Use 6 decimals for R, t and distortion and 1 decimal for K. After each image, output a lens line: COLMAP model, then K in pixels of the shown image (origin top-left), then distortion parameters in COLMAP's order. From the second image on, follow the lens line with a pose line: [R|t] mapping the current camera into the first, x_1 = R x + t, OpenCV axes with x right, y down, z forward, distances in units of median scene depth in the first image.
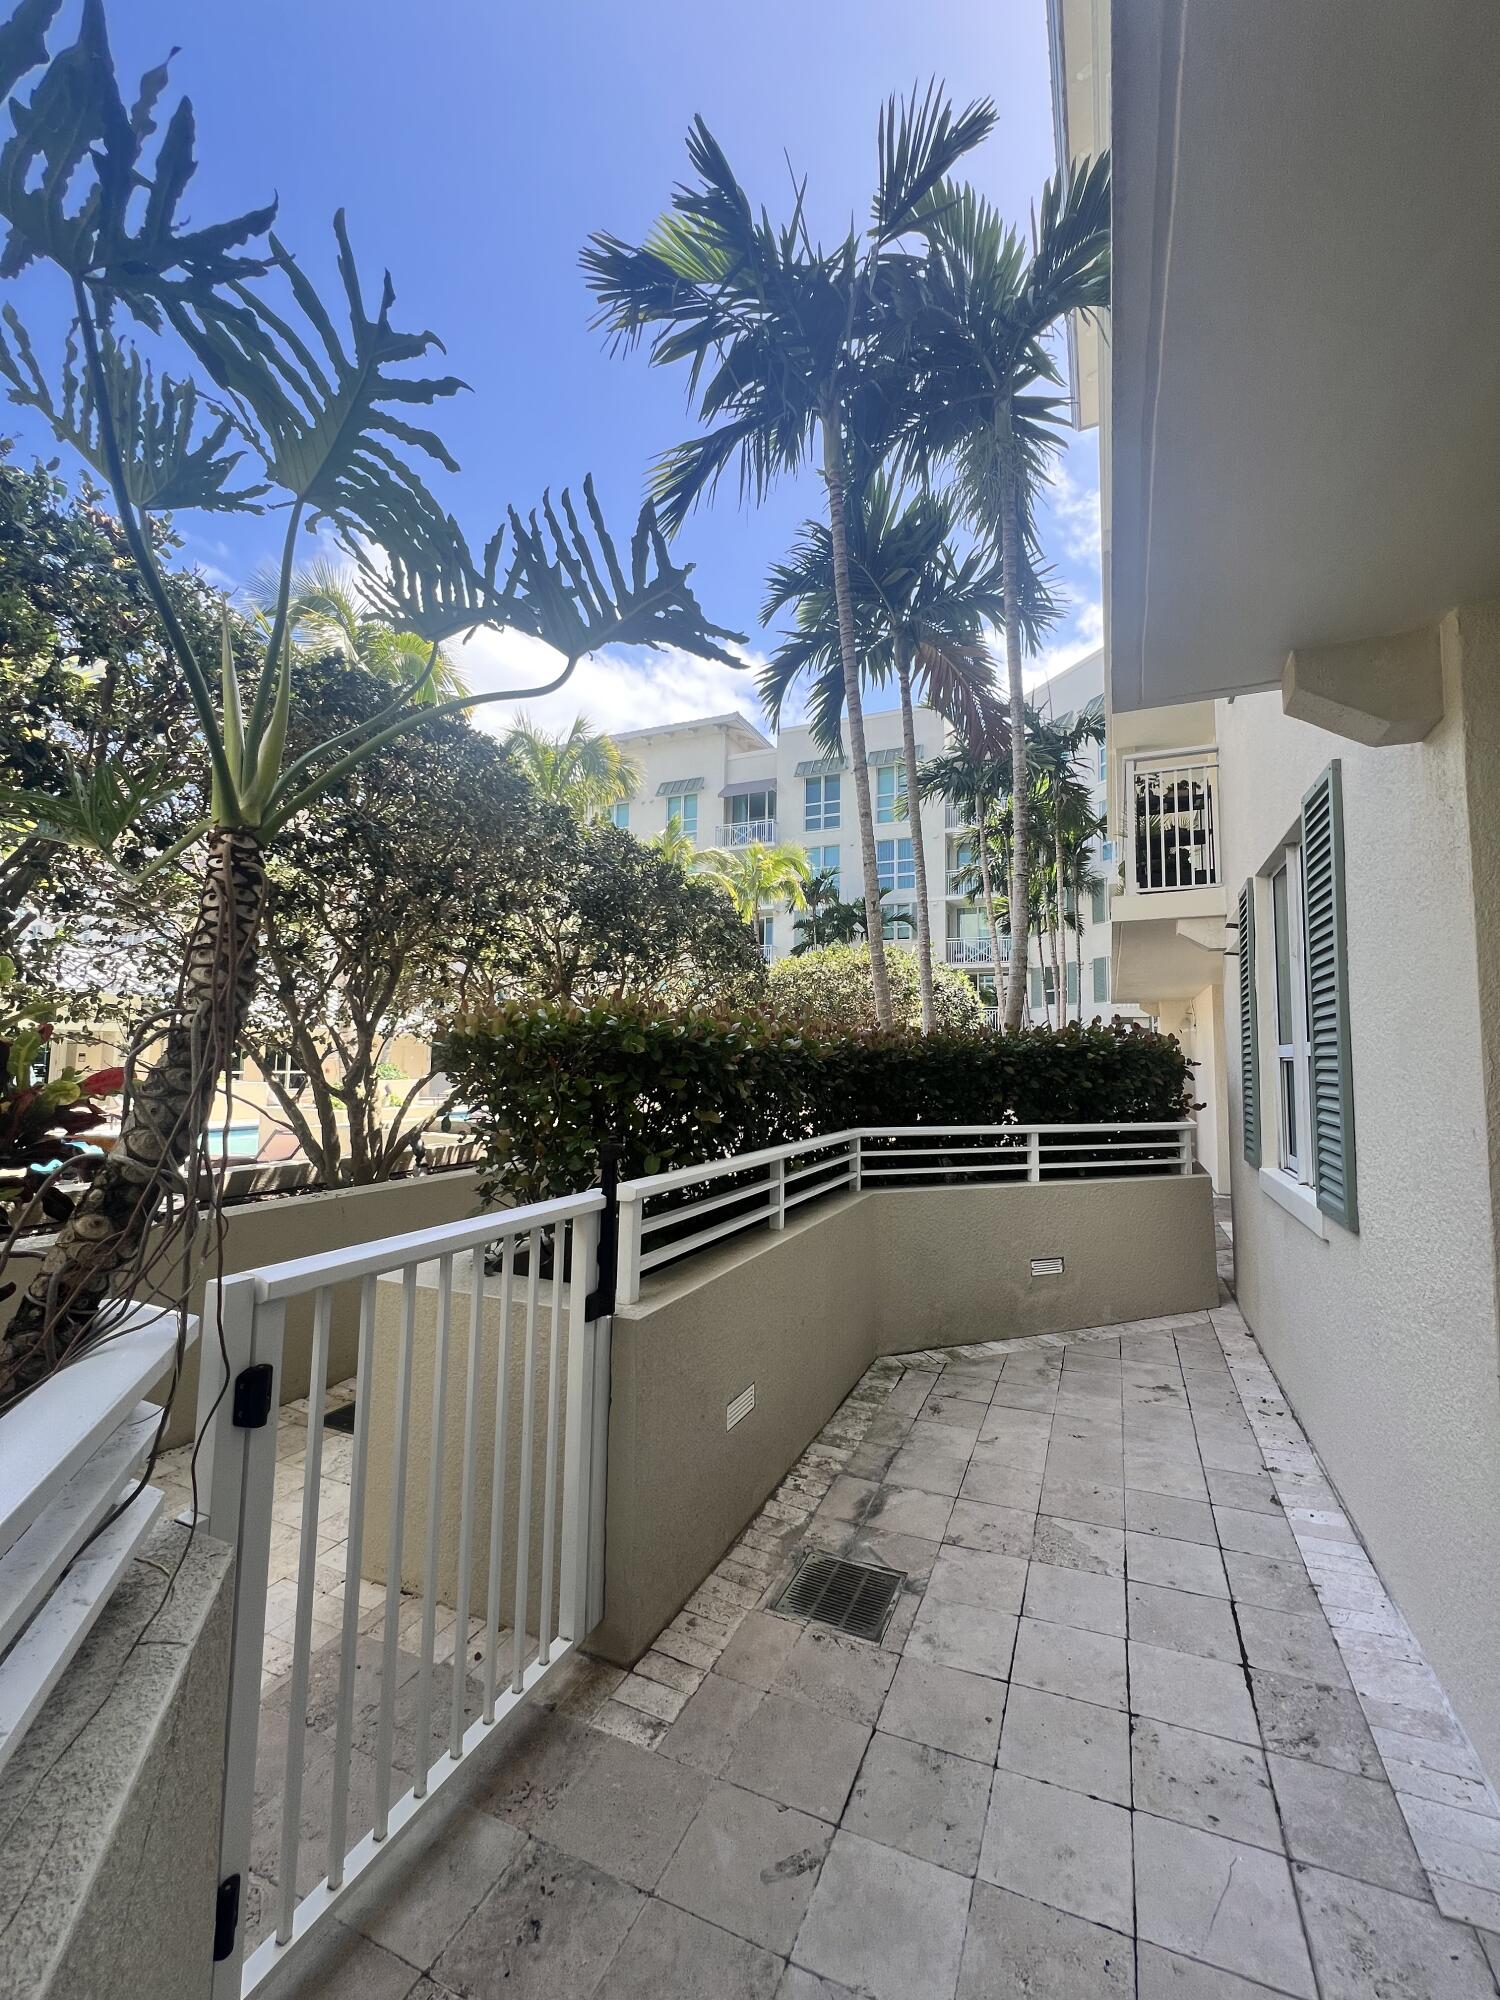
lens RADIAL K [[794.8, 0, 757.5], [0, 794.8, 994.9], [0, 0, 1]] dist [-0.000220, -0.000289]
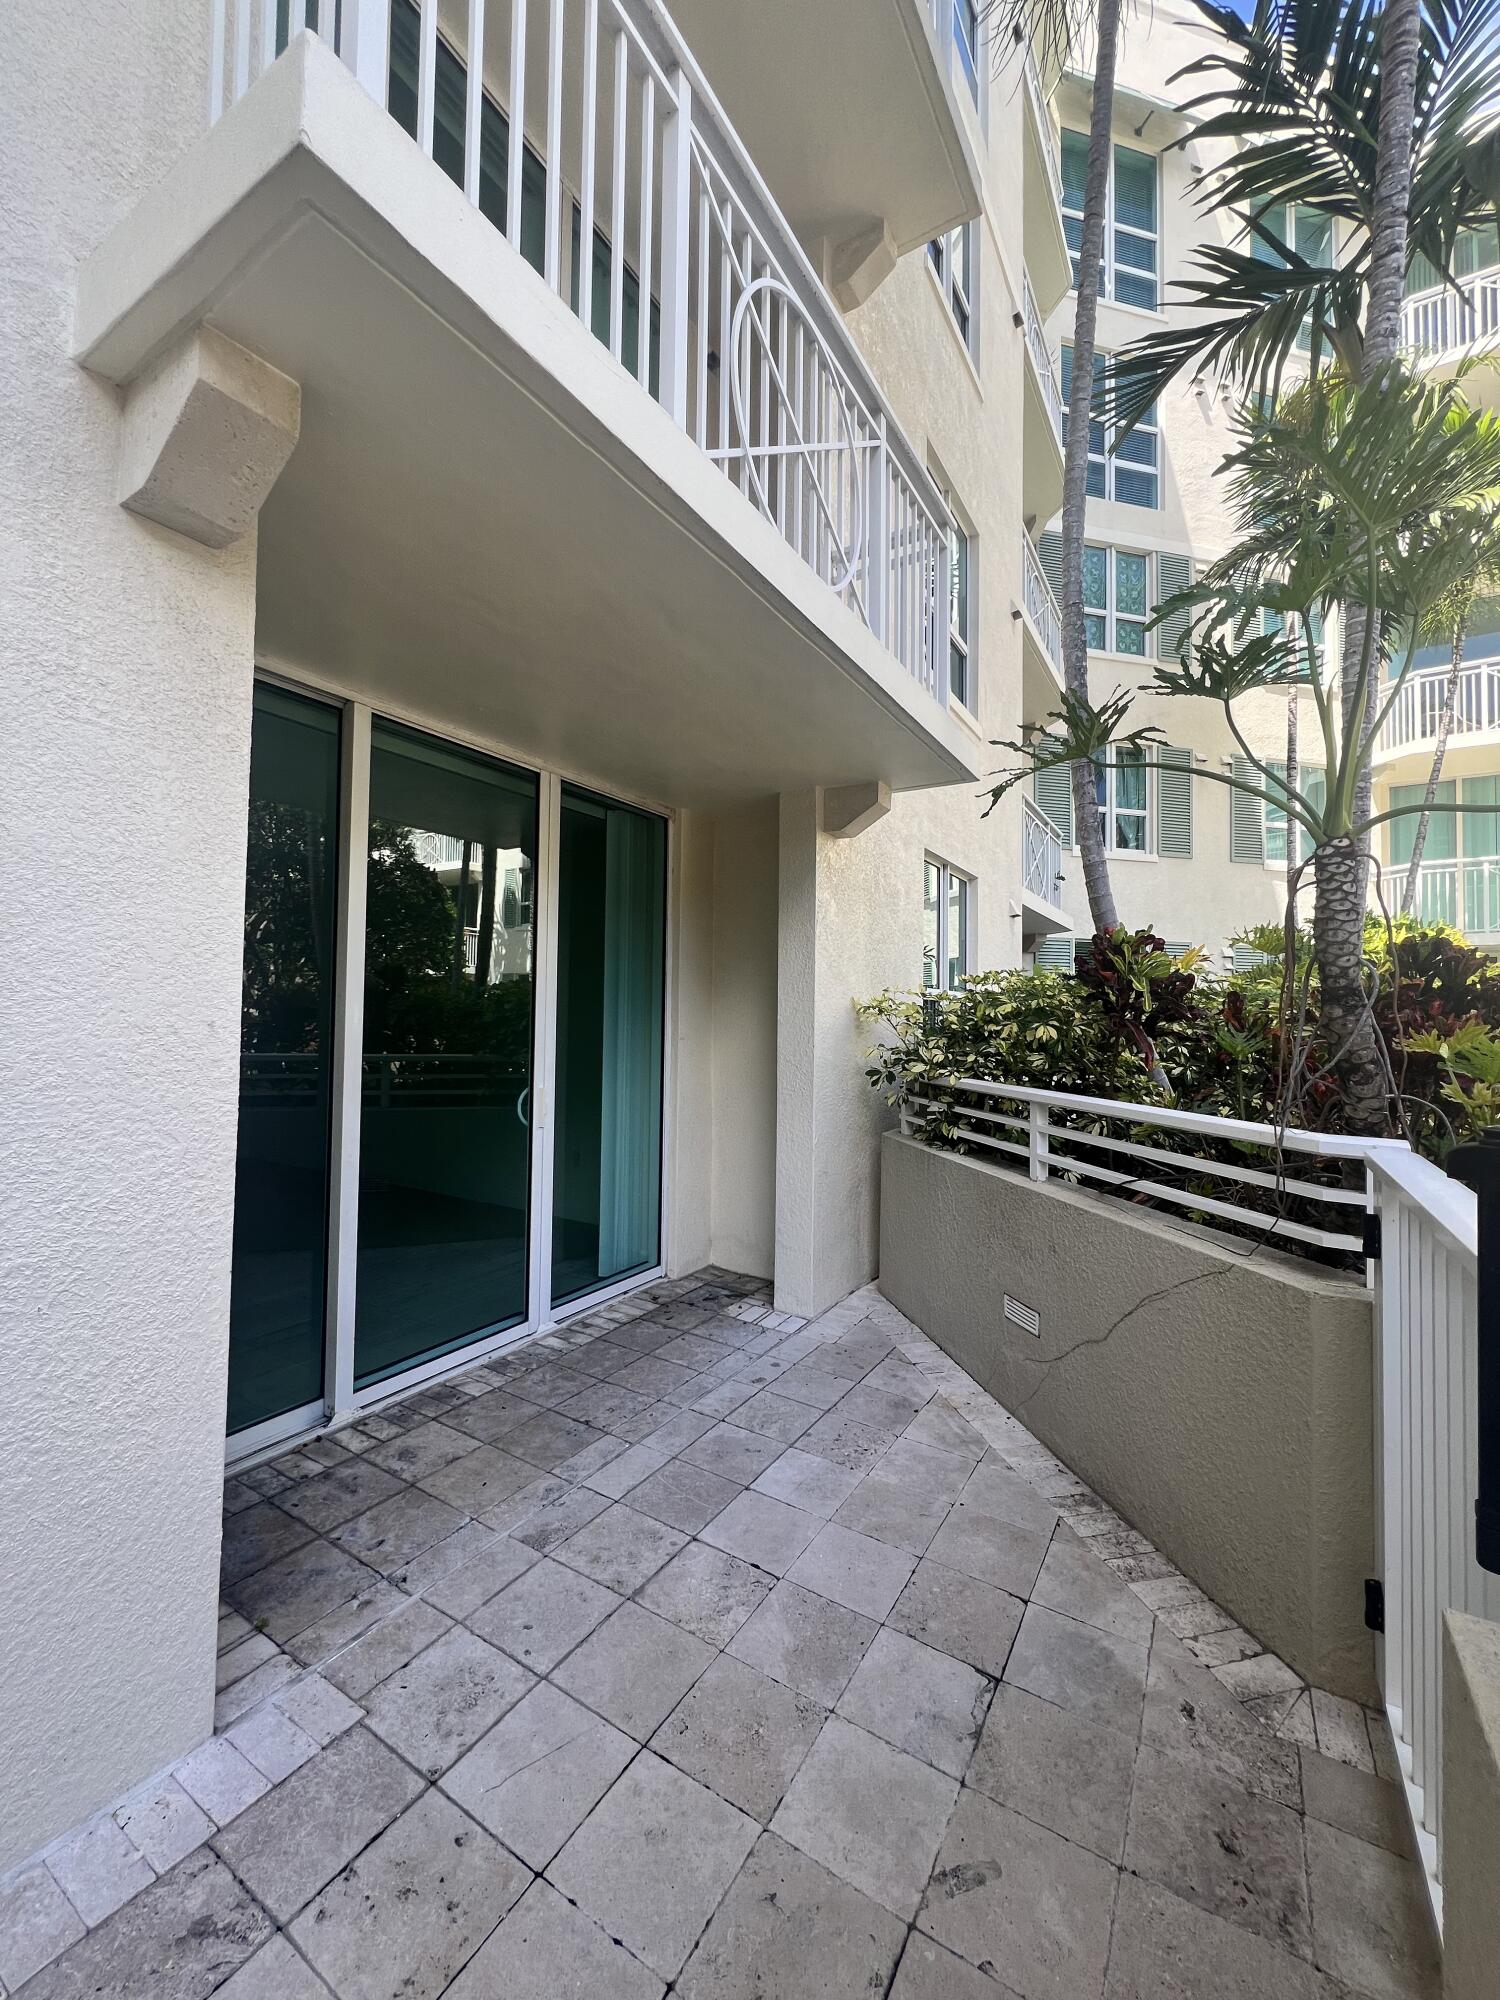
lens RADIAL K [[794.8, 0, 751.8], [0, 794.8, 1001.7], [0, 0, 1]] dist [-0.000220, -0.000289]
pose [[-0.990759, -0.027199, 0.132881, 0.071996], [-0.041065, 0.993859, -0.102750, 0.090050], [-0.129271, -0.107257, -0.985792, 0.766063]]
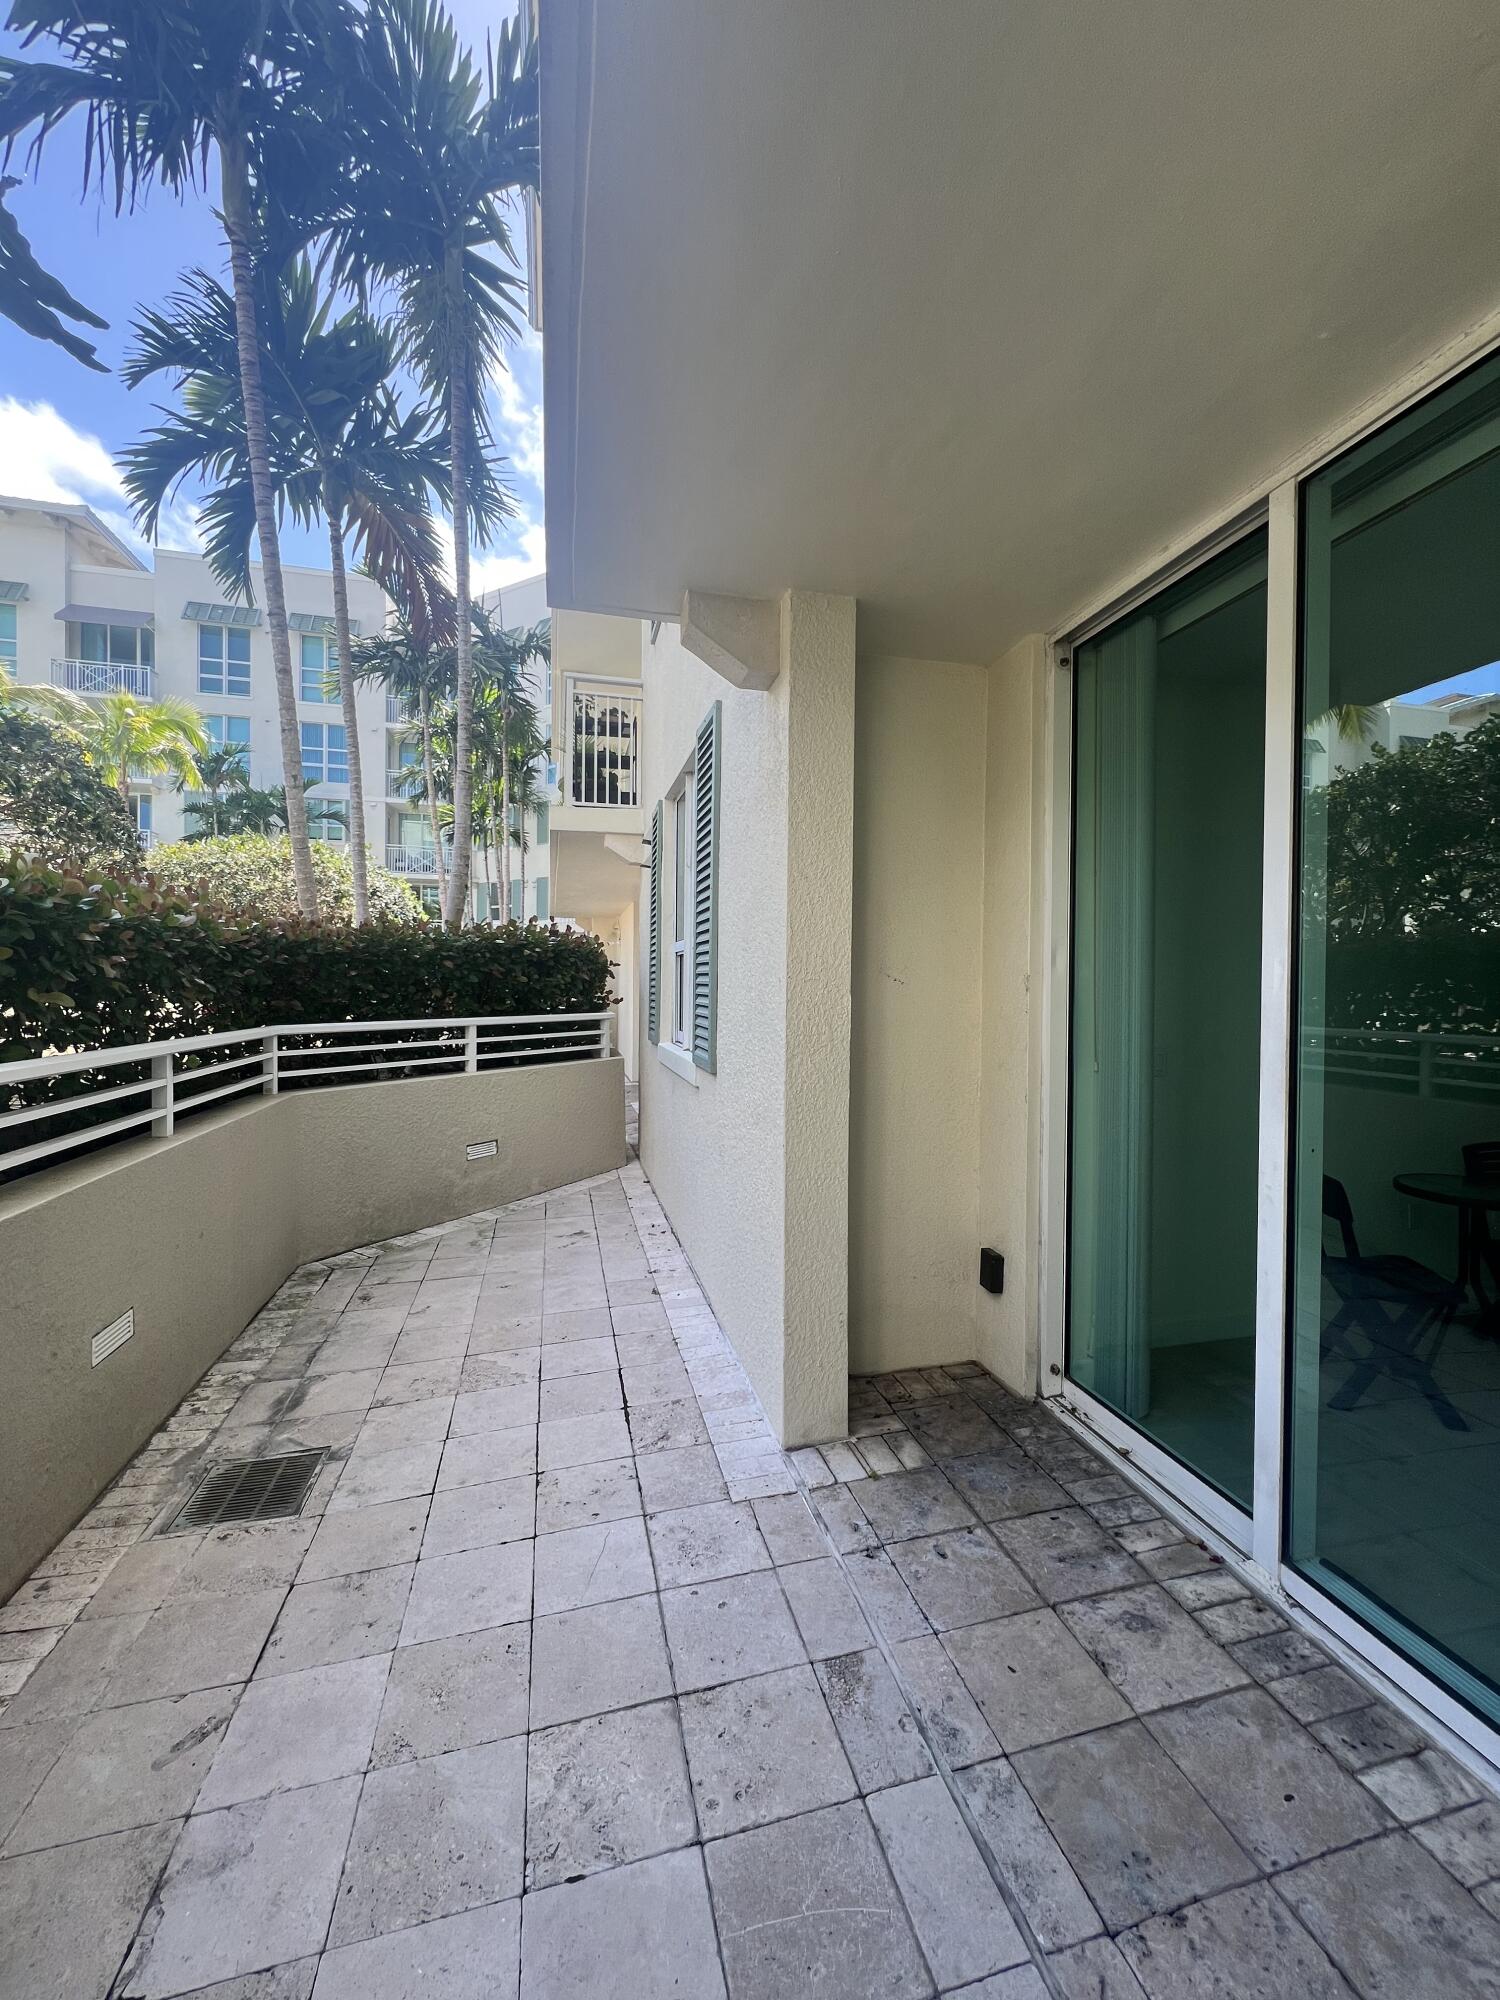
lens RADIAL K [[794.8, 0, 751.9], [0, 794.8, 994.4], [0, 0, 1]] dist [-0.000220, -0.000289]
pose [[0.787351, -0.014951, 0.616323, -0.000872], [-0.047457, 0.995270, 0.084771, 0.034476], [-0.614675, -0.095994, 0.782917, -0.029848]]
